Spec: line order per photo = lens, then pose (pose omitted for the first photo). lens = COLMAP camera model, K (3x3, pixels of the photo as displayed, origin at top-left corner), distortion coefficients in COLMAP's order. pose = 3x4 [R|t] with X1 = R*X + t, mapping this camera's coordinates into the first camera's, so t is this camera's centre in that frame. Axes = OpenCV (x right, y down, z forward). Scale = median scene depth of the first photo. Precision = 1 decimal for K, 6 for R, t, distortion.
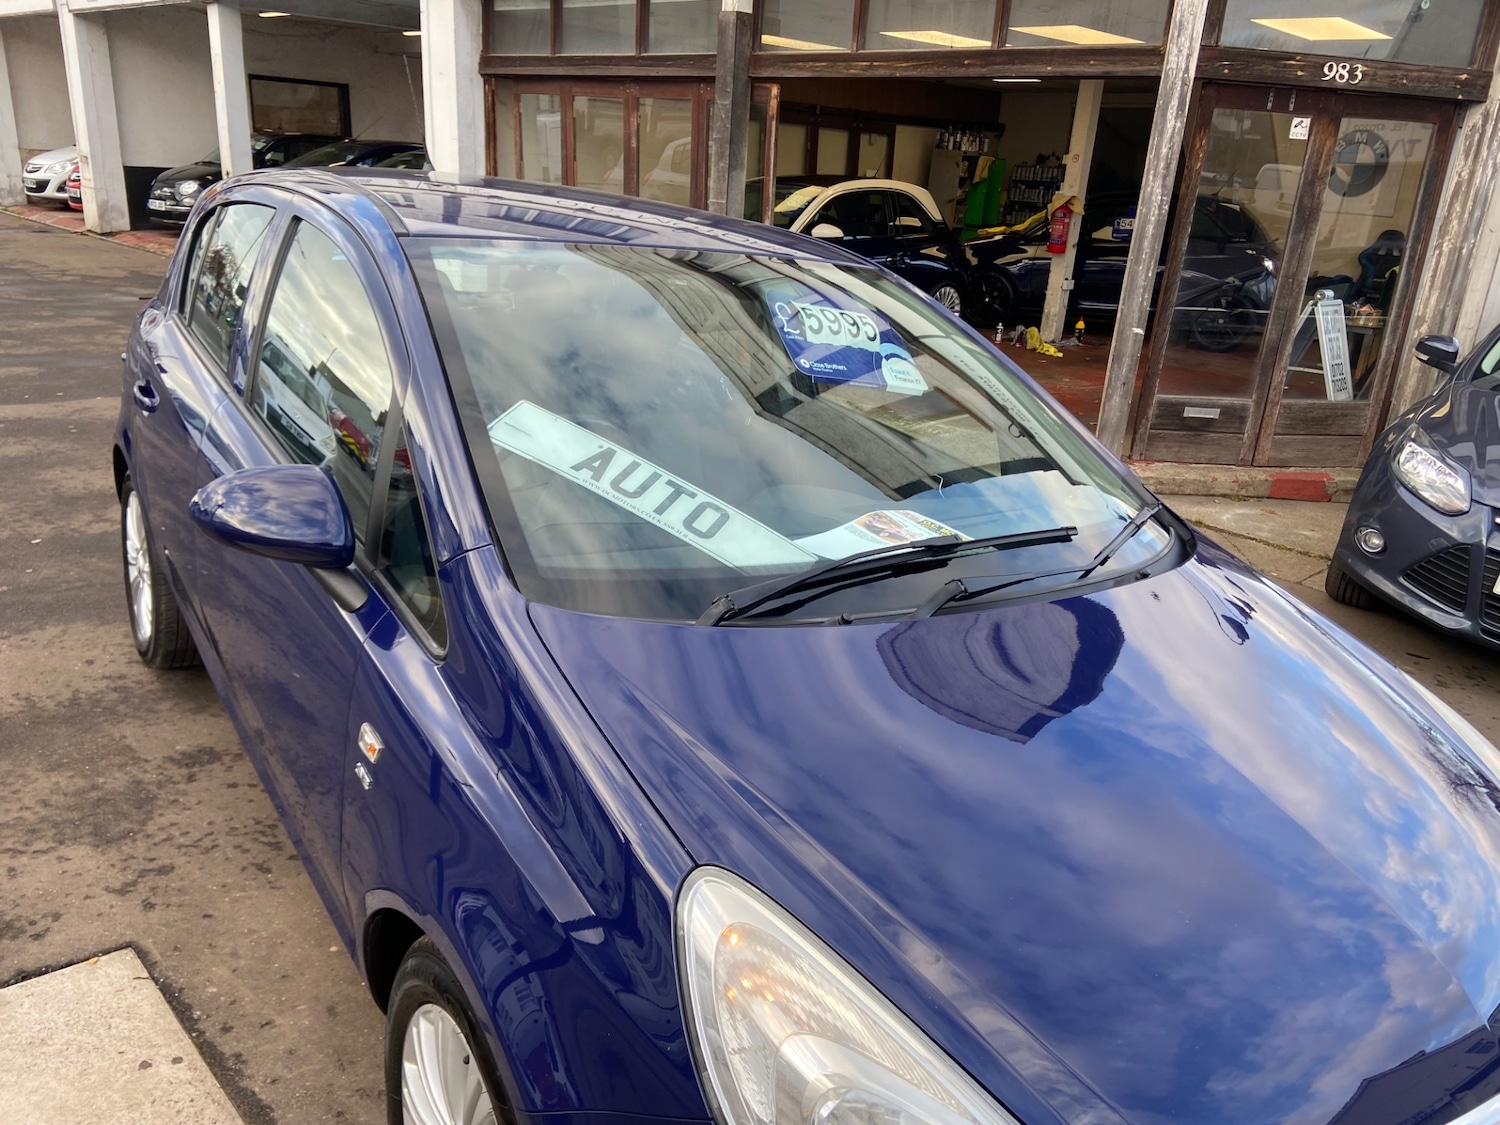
lens RADIAL K [[1116.2, 0, 750.0], [0, 1116.2, 562.5], [0, 0, 1]] dist [0.132202, -0.159679]
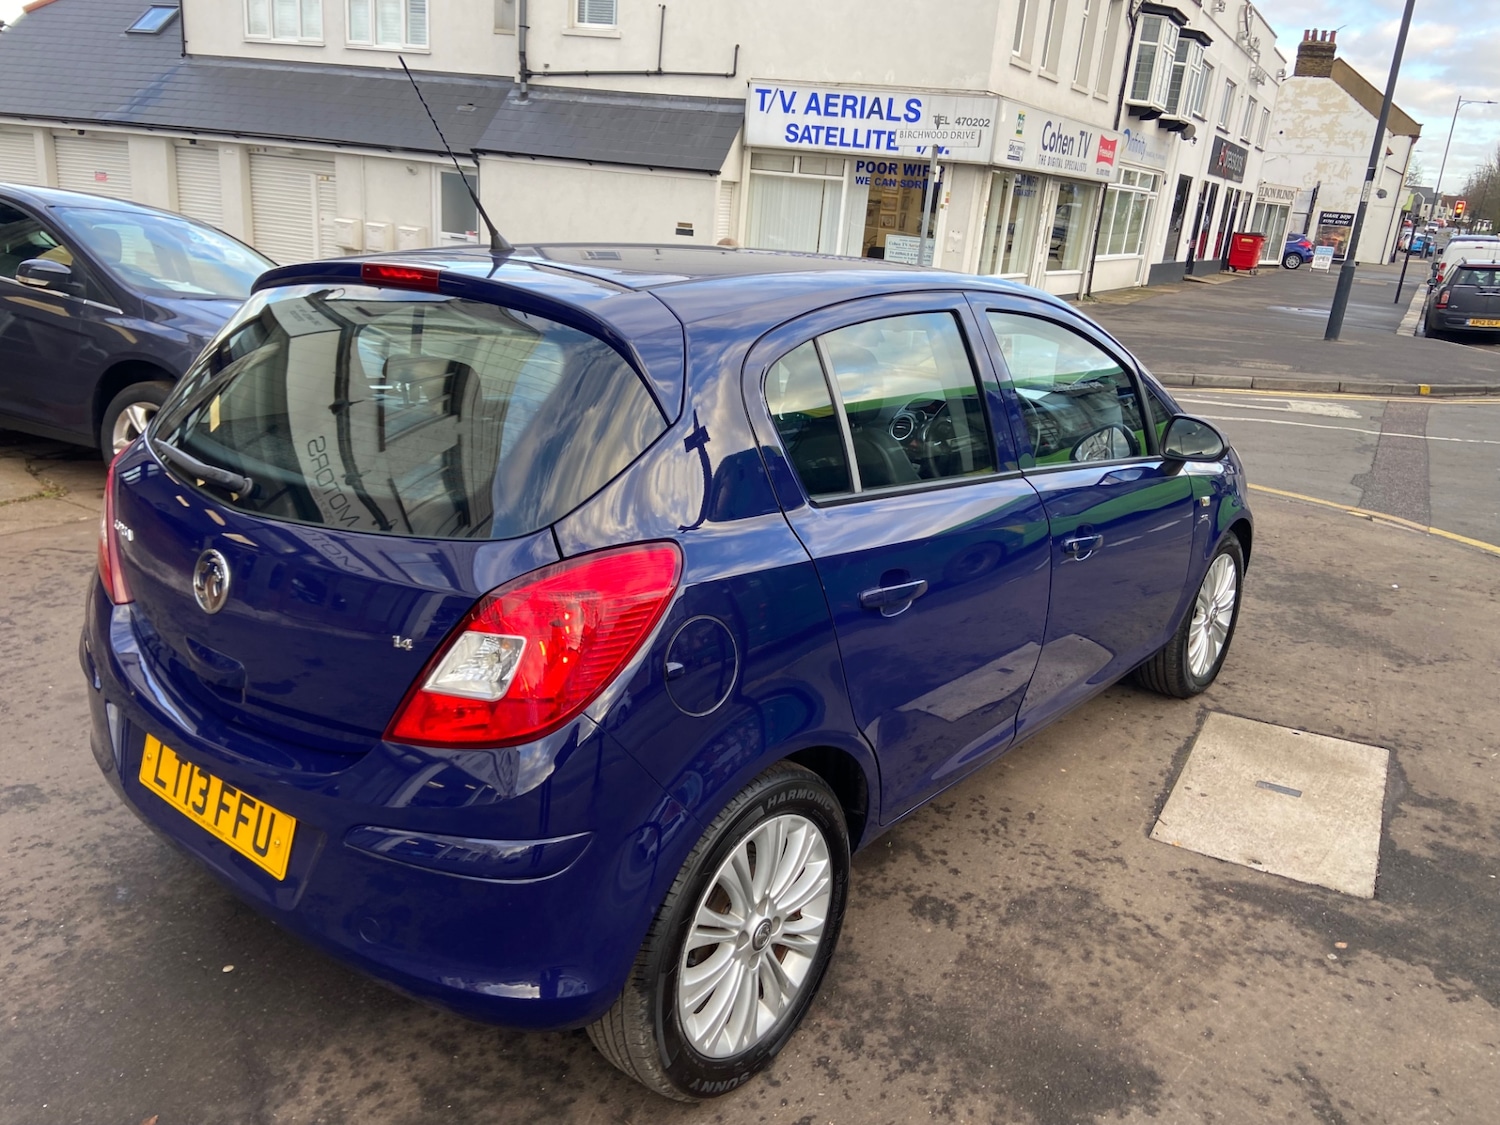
lens RADIAL K [[1119.5, 0, 763.8], [0, 1119.5, 562.2], [0, 0, 1]] dist [0.129063, -0.162409]
pose [[-0.279045, -0.381043, 0.881442, -0.550589], [0.217240, 0.869057, 0.444462, -0.244142], [-0.935383, 0.315509, -0.159728, 0.571681]]
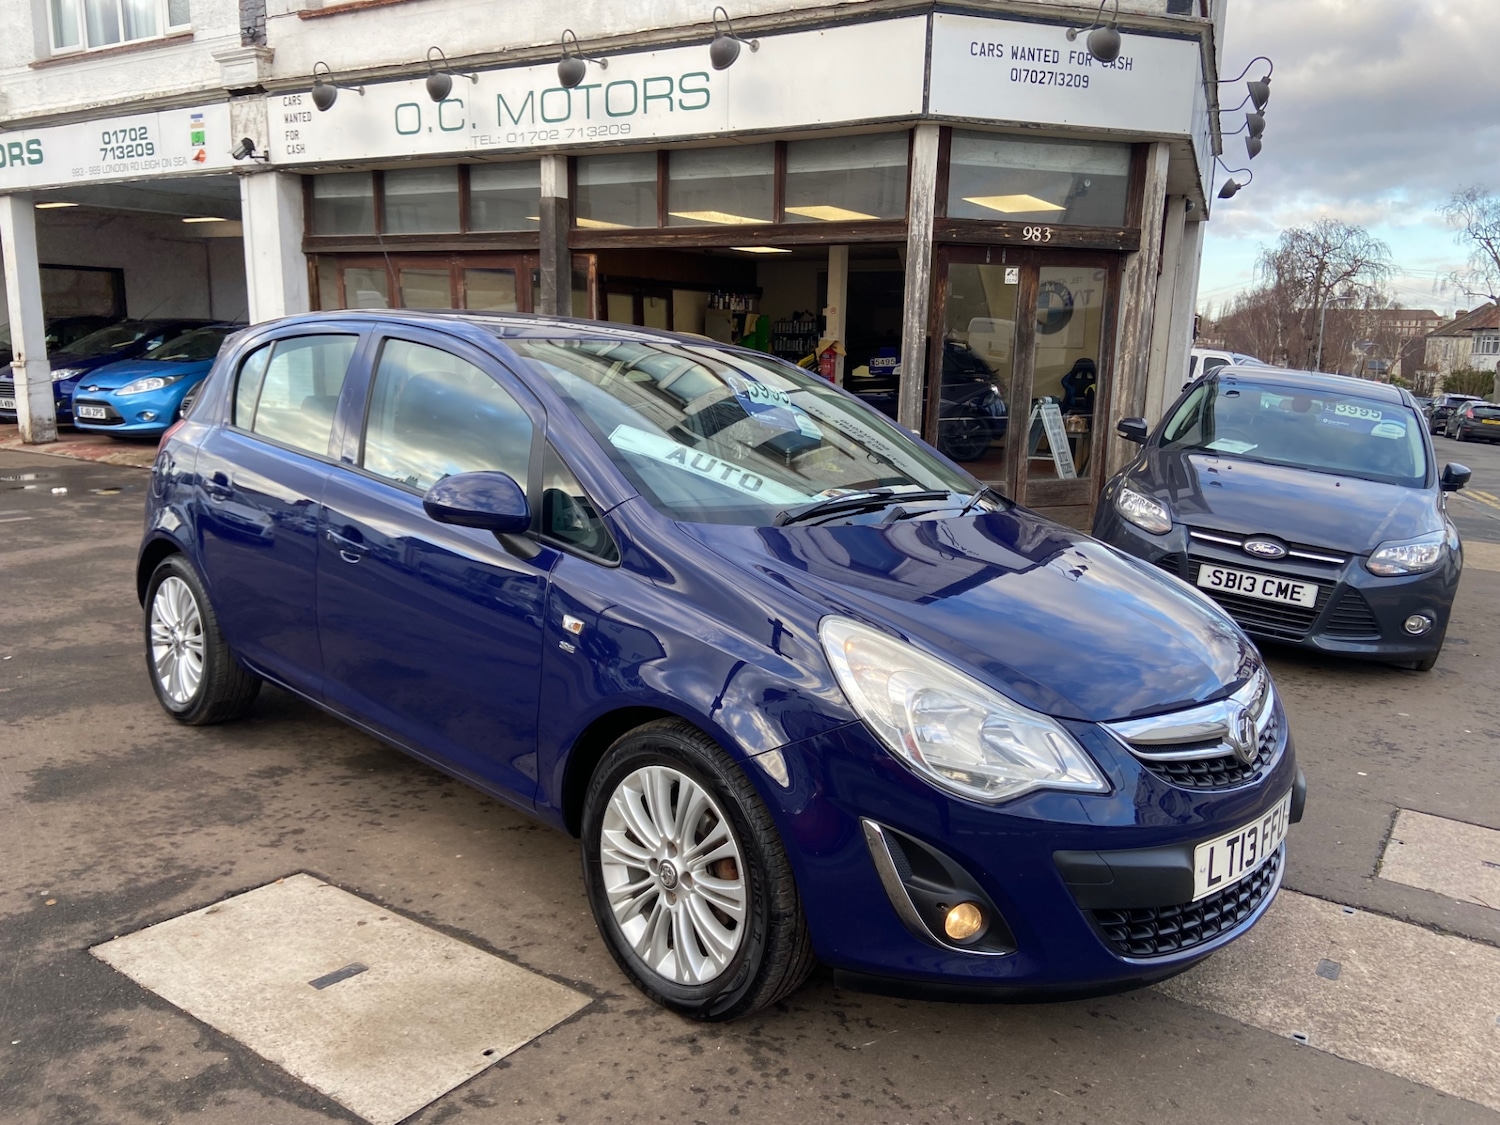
lens RADIAL K [[1116.7, 0, 749.3], [0, 1116.7, 548.3], [0, 0, 1]] dist [0.127260, -0.143671]
pose [[0.976293, -0.078656, 0.201658, -0.101476], [0.107617, 0.984718, -0.136927, 0.075346], [-0.187806, 0.155382, 0.969838, -0.155745]]
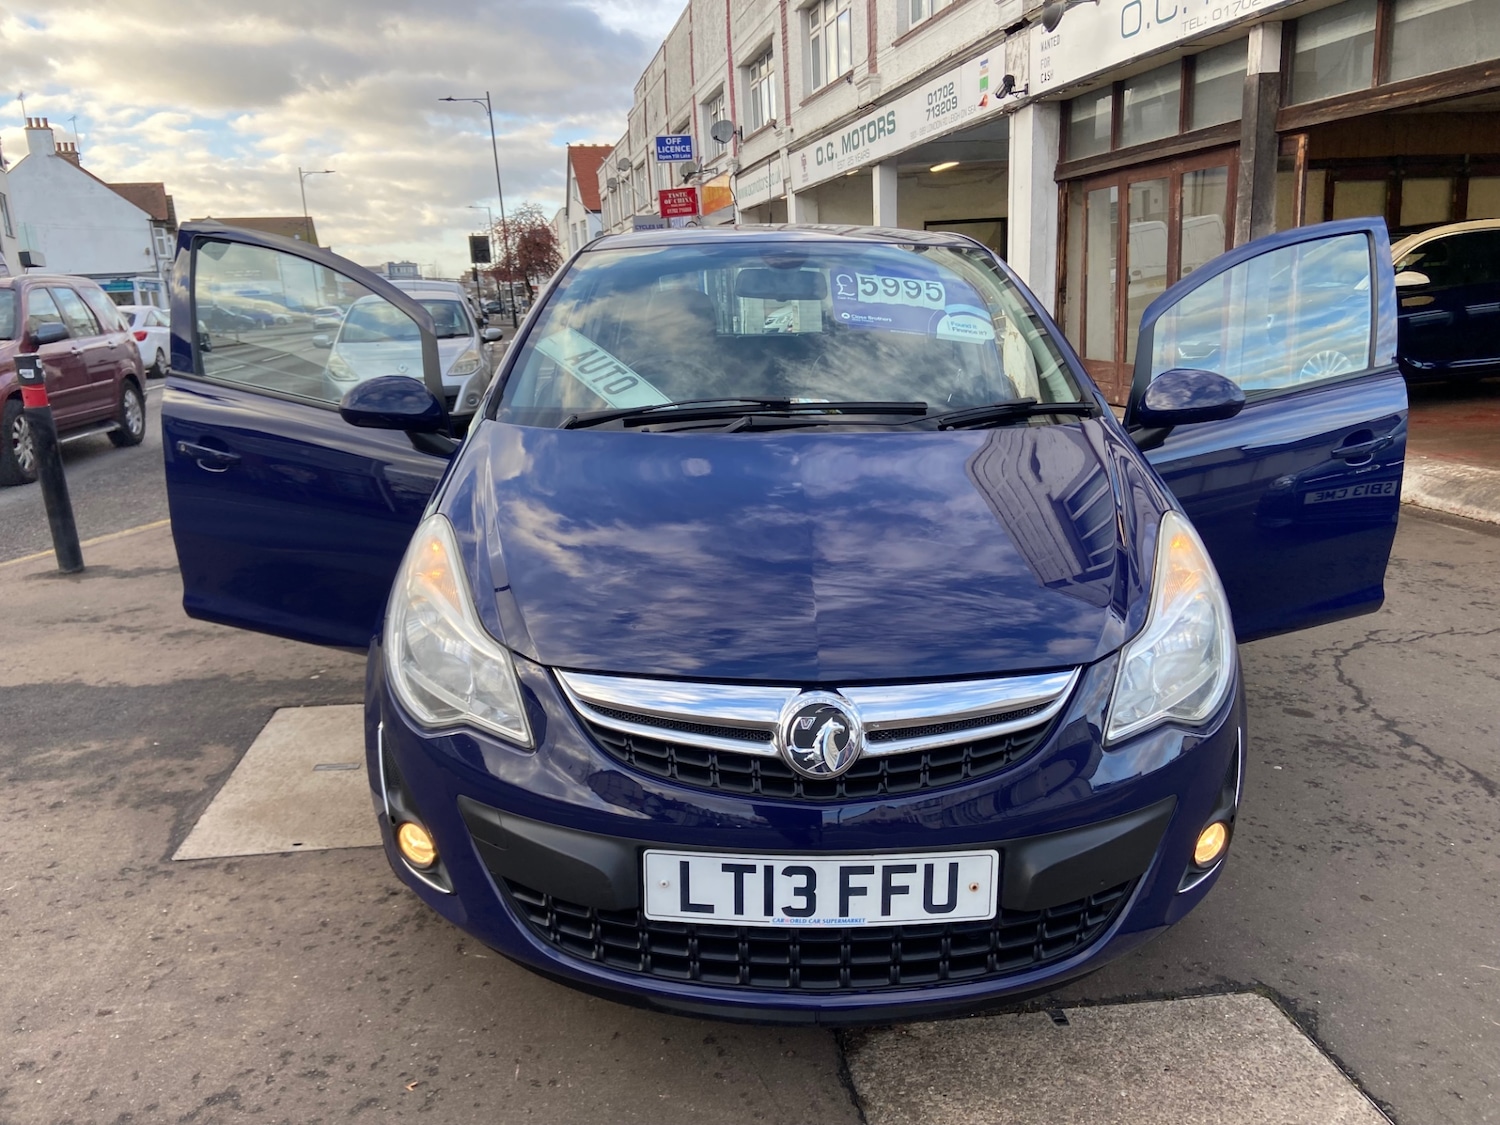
lens RADIAL K [[1122.5, 0, 744.5], [0, 1122.5, 563.4], [0, 0, 1]] dist [0.115193, -0.144025]
pose [[0.816614, 0.033151, -0.576231, 0.270353], [-0.093979, 0.992663, -0.076076, 0.082849], [0.569481, 0.116278, 0.813739, -0.040781]]
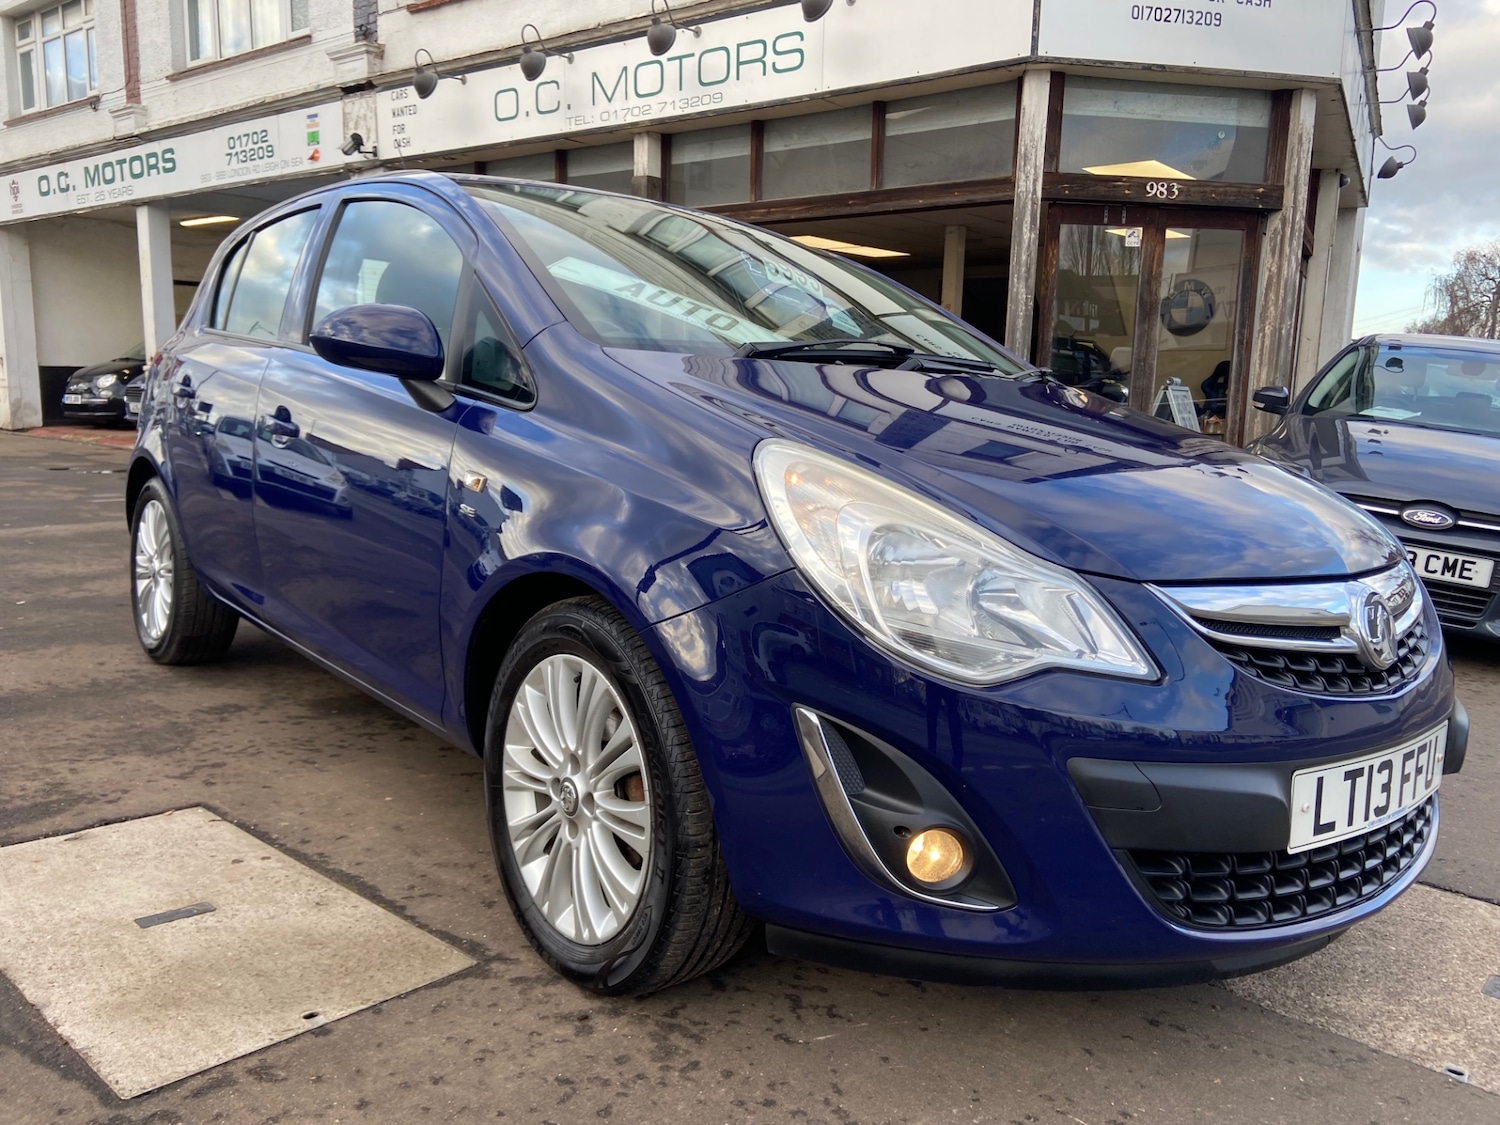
lens RADIAL K [[1114.8, 0, 757.3], [0, 1114.8, 544.5], [0, 0, 1]] dist [0.135530, -0.166068]
pose [[0.994090, -0.055199, 0.093475, -0.035649], [0.071740, 0.980295, -0.184052, 0.121735], [-0.081473, 0.189670, 0.978462, -0.061596]]
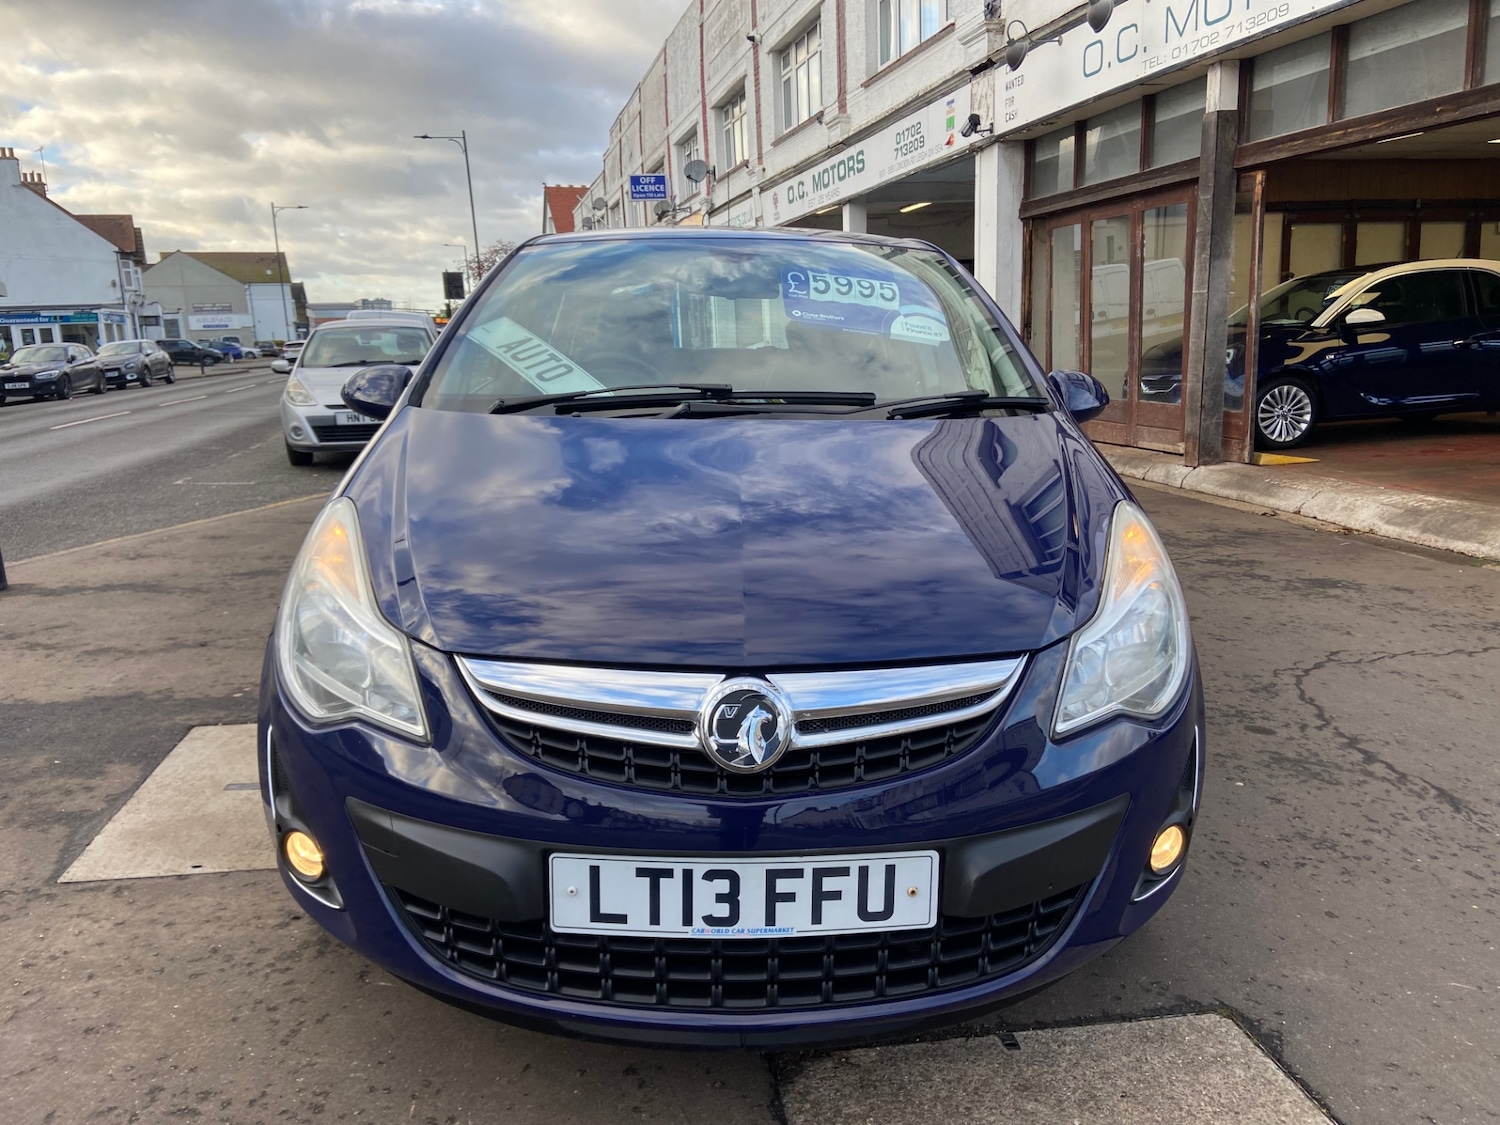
lens RADIAL K [[1119.5, 0, 763.8], [0, 1119.5, 562.2], [0, 0, 1]] dist [0.129063, -0.162409]
pose [[0.838950, 0.017680, -0.543921, 0.267723], [-0.096072, 0.988586, -0.116049, 0.094314], [0.535661, 0.149615, 0.831073, -0.014156]]
